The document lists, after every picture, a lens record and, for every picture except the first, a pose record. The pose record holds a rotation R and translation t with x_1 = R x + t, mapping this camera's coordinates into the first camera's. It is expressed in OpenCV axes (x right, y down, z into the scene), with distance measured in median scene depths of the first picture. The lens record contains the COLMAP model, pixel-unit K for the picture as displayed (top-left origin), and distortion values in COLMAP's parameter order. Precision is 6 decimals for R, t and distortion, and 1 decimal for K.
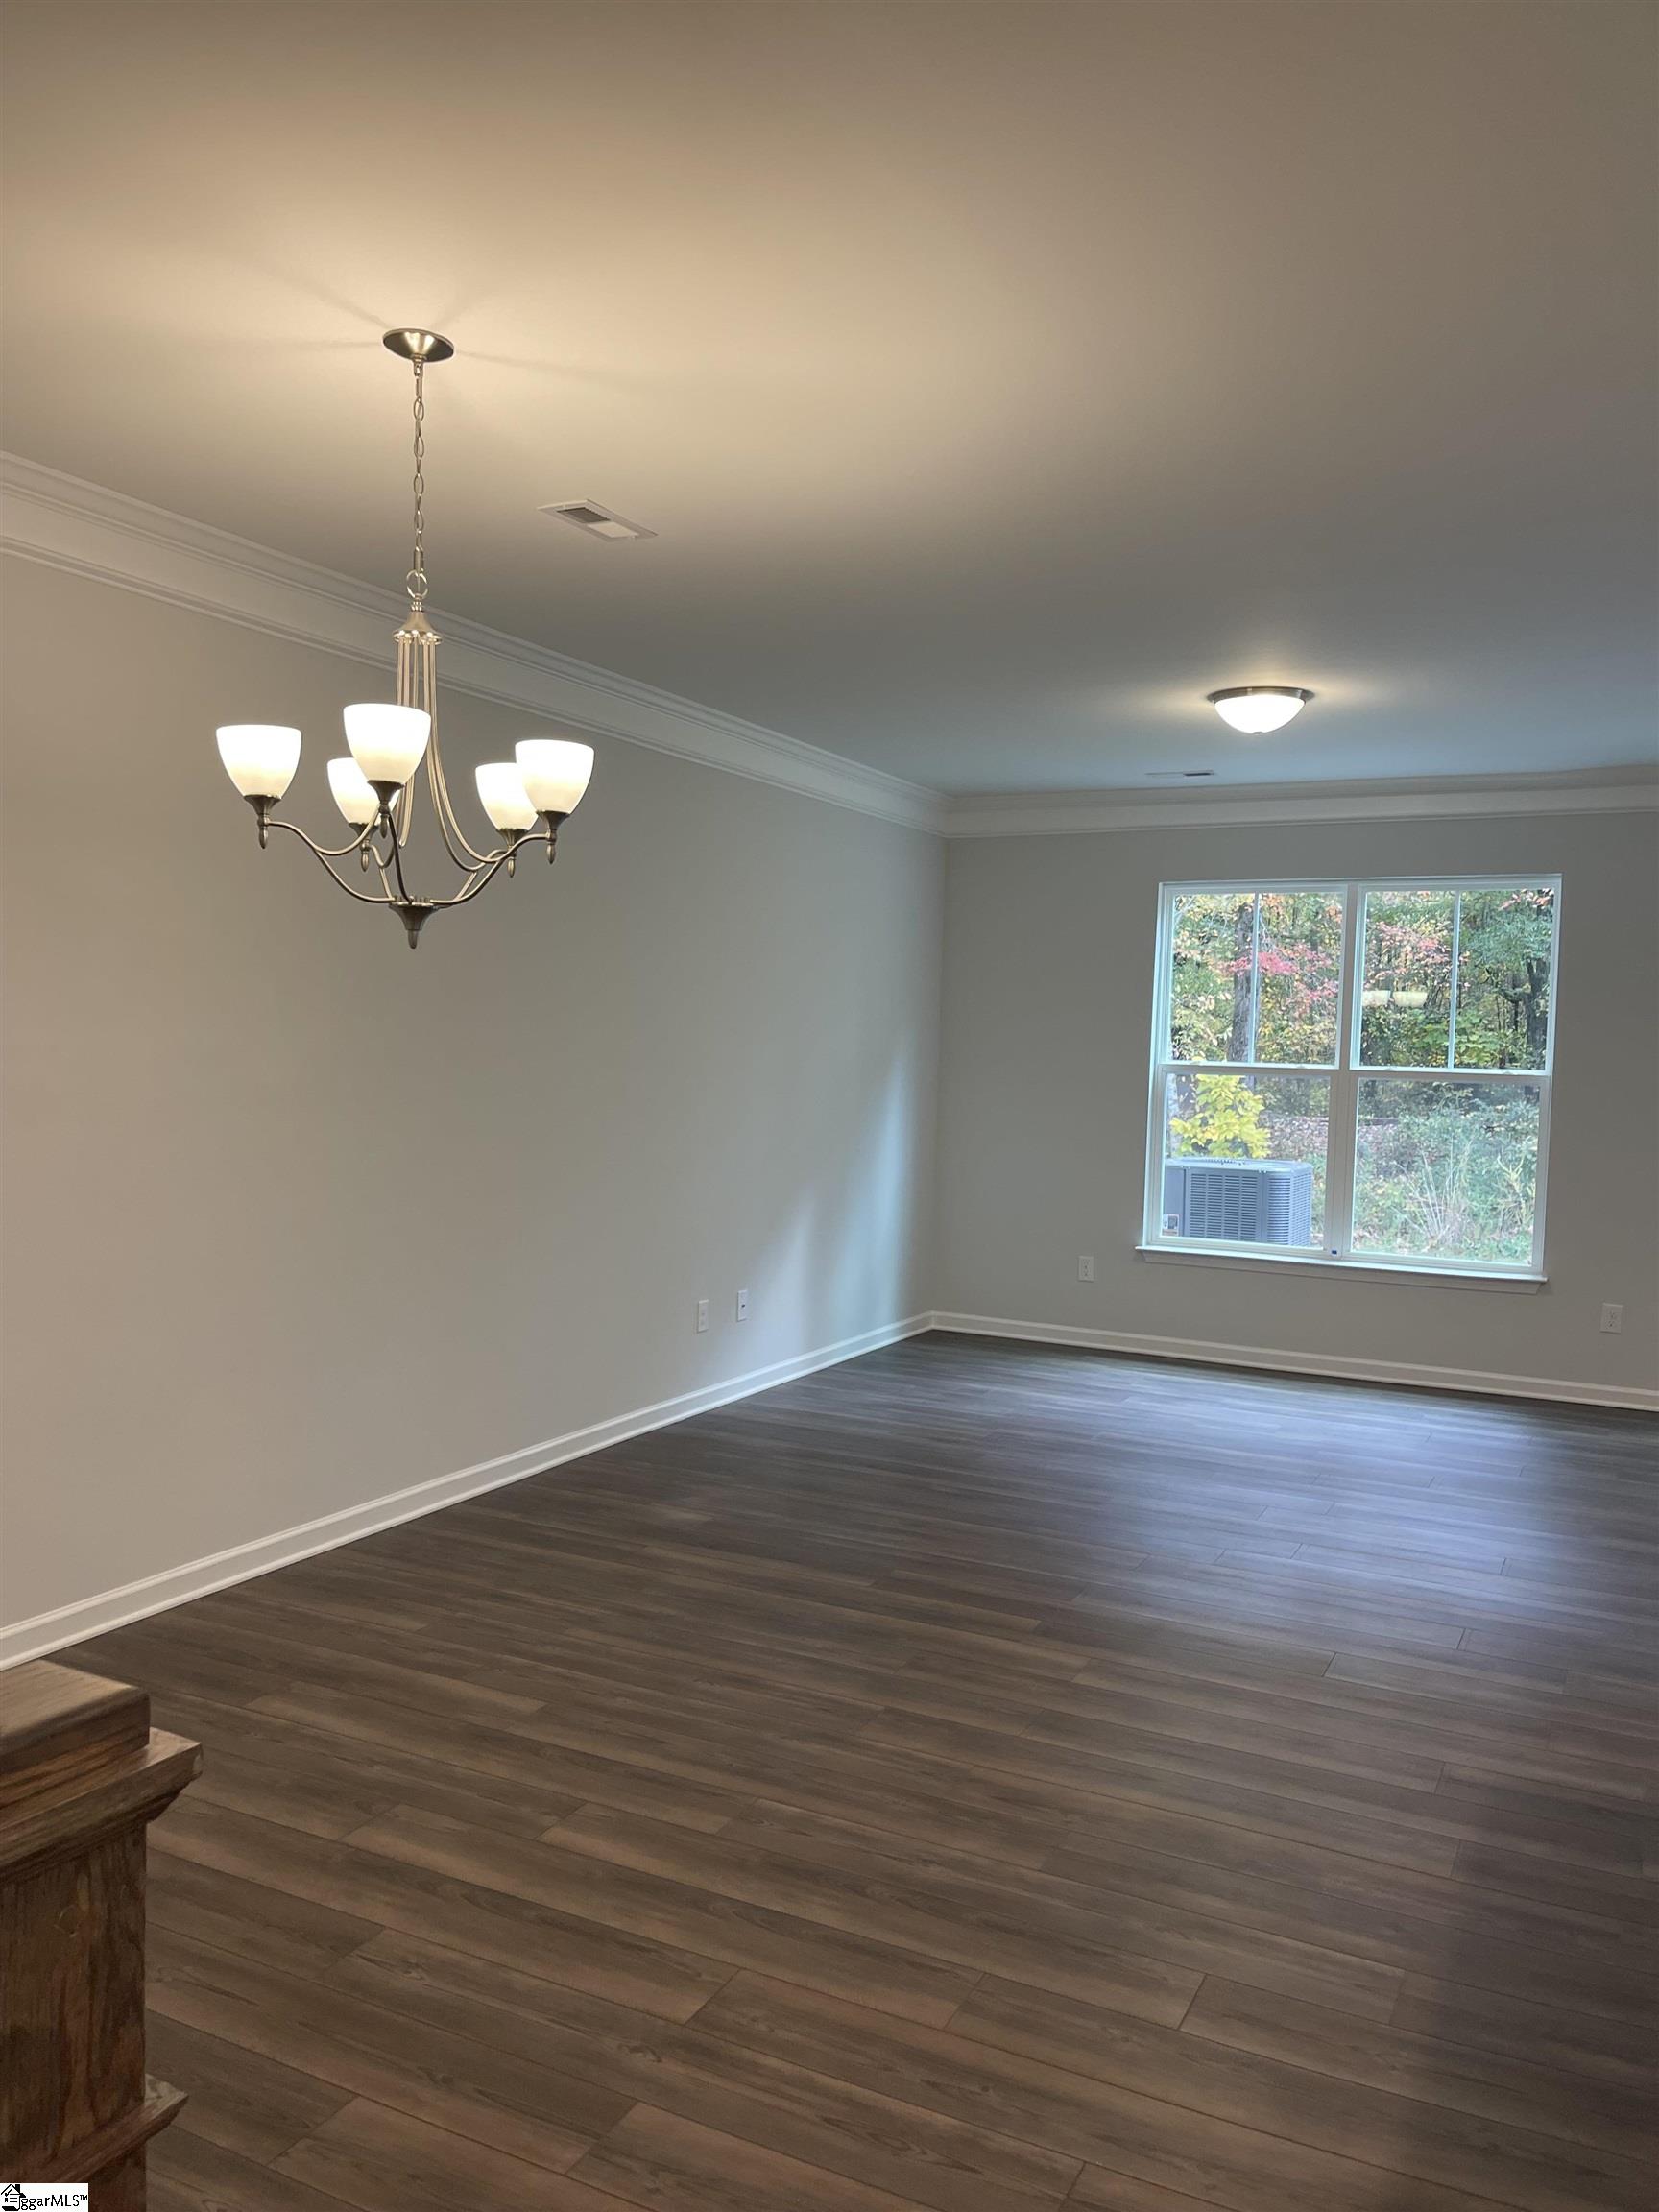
lens RADIAL K [[1672.8, 0, 824.0], [0, 1672.8, 1107.5], [0, 0, 1]] dist [0.049633, -0.074720]
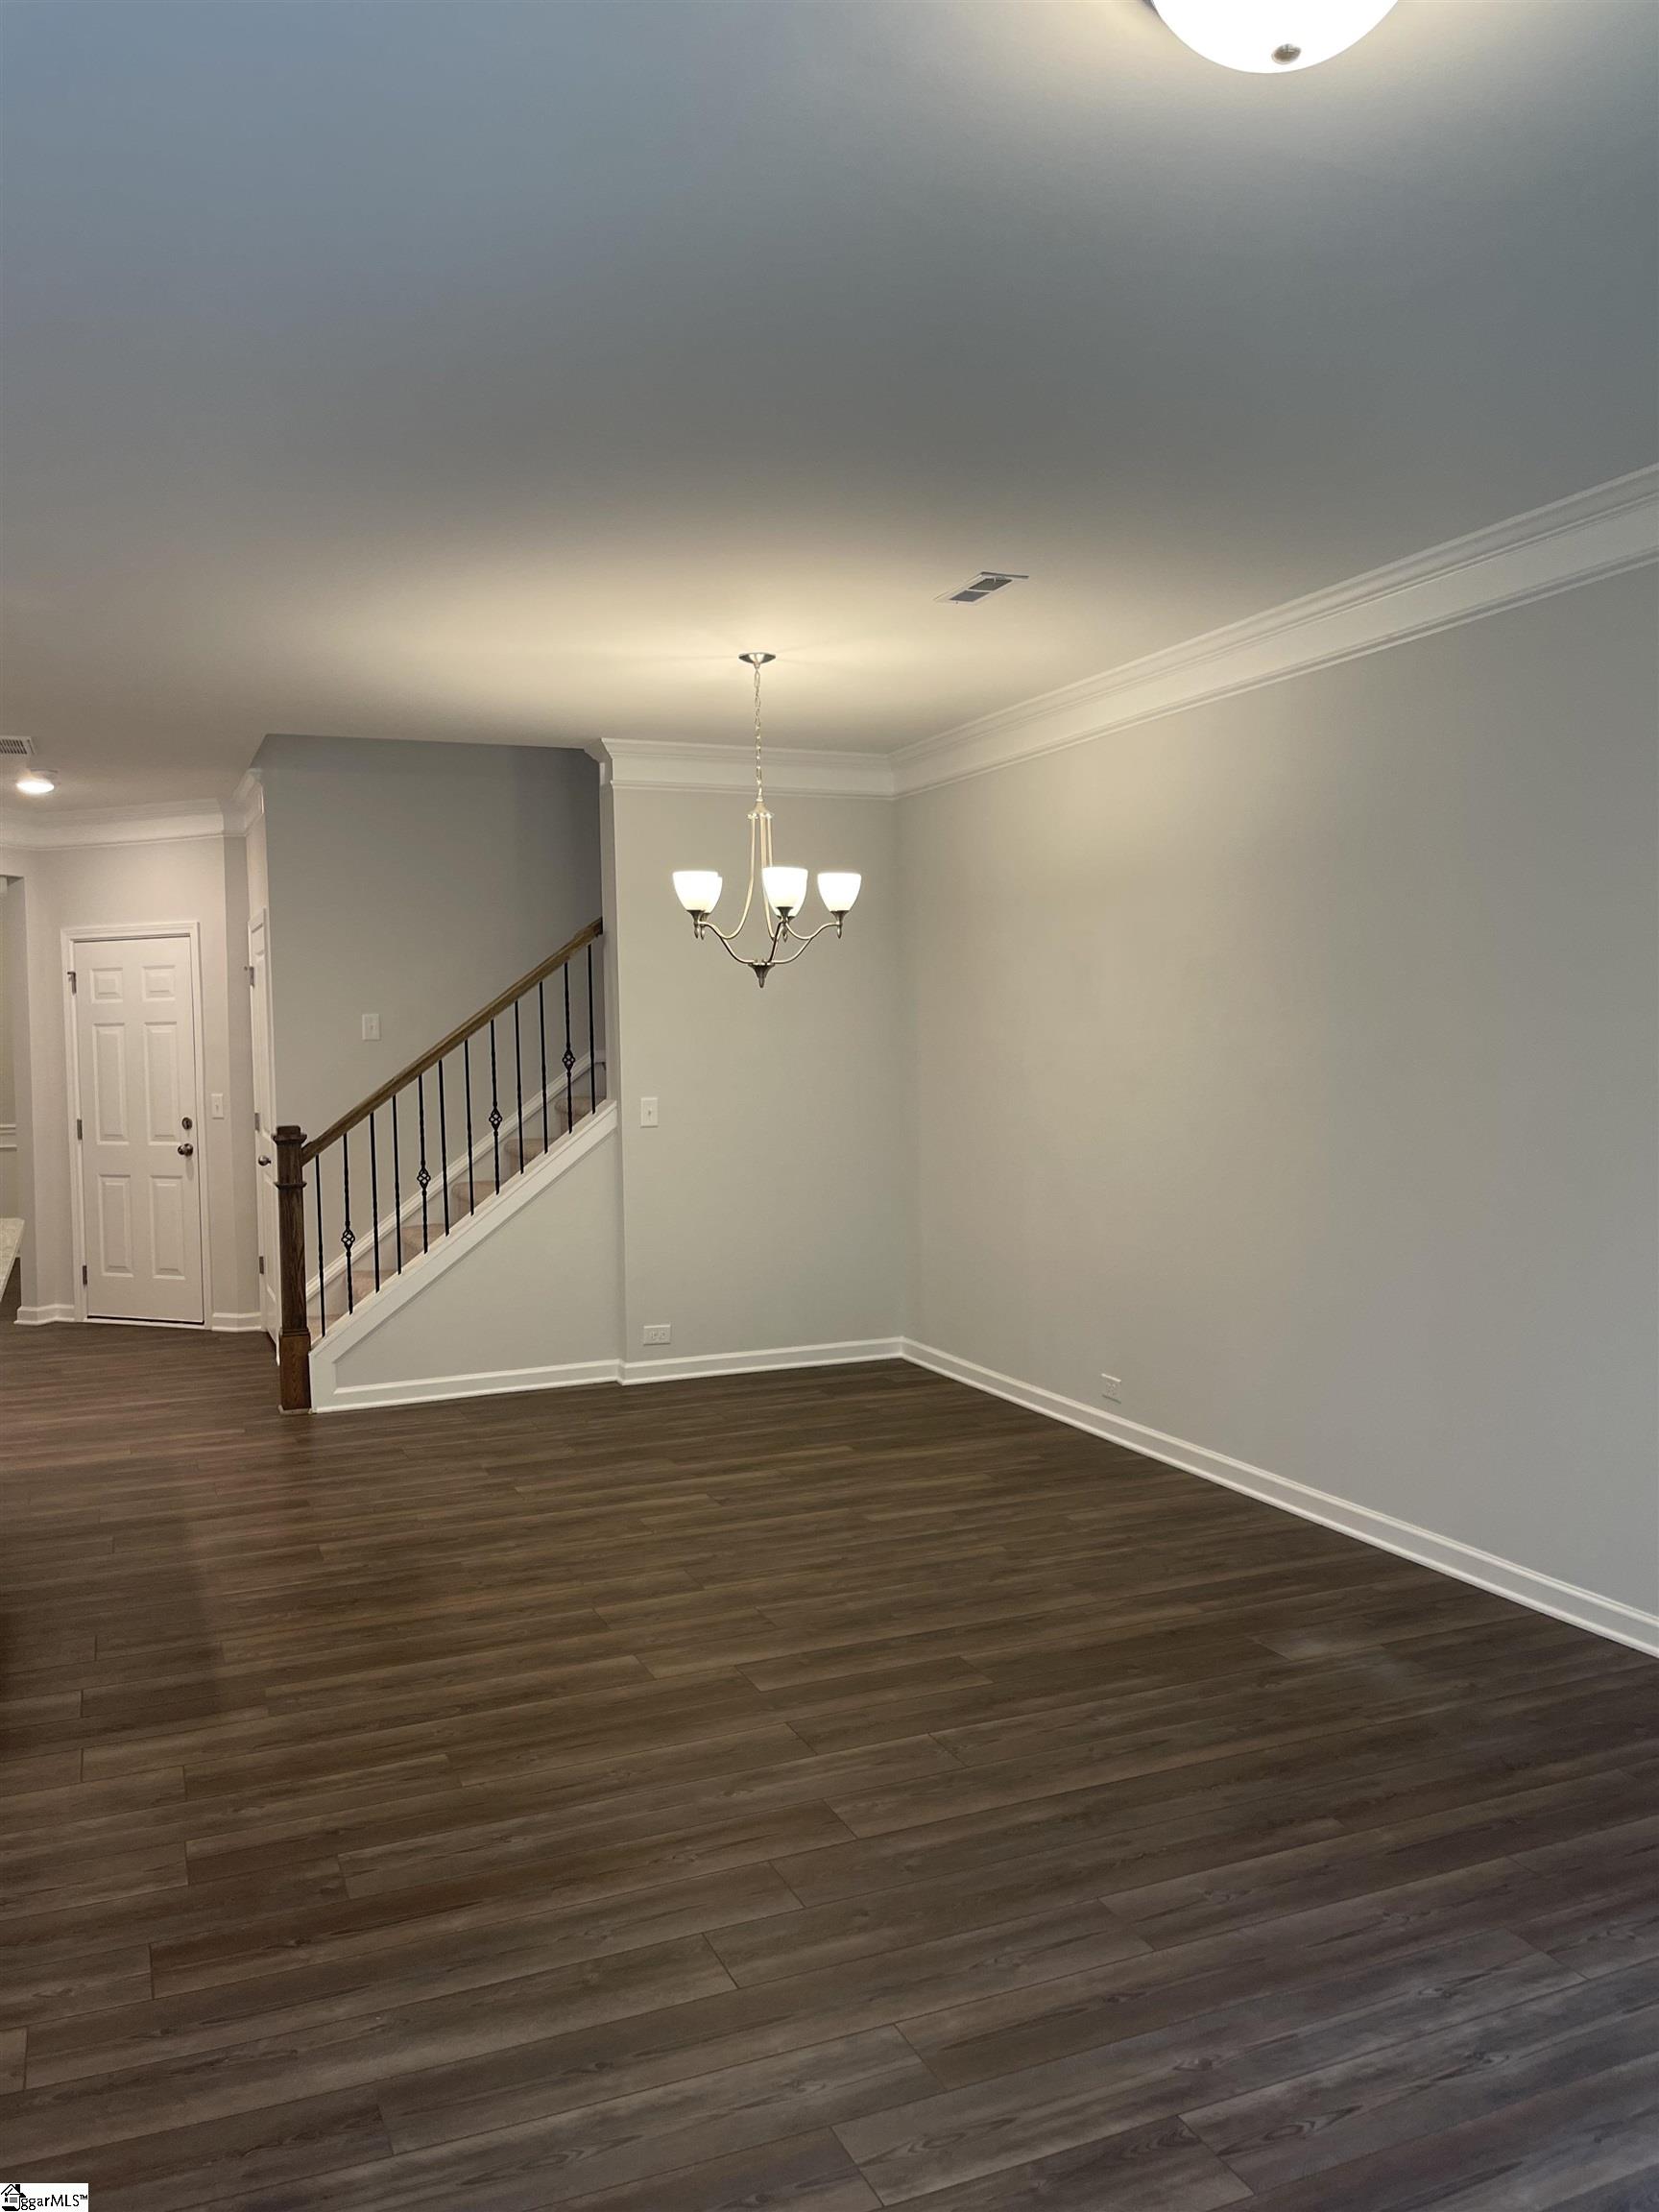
lens RADIAL K [[1672.8, 0, 832.9], [0, 1672.8, 1089.2], [0, 0, 1]] dist [0.049633, -0.074720]
pose [[-0.641228, 0.010144, -0.767283, 0.835565], [-0.031417, 0.998727, 0.039460, -0.046239], [0.766707, 0.049409, -0.640093, 1.700423]]
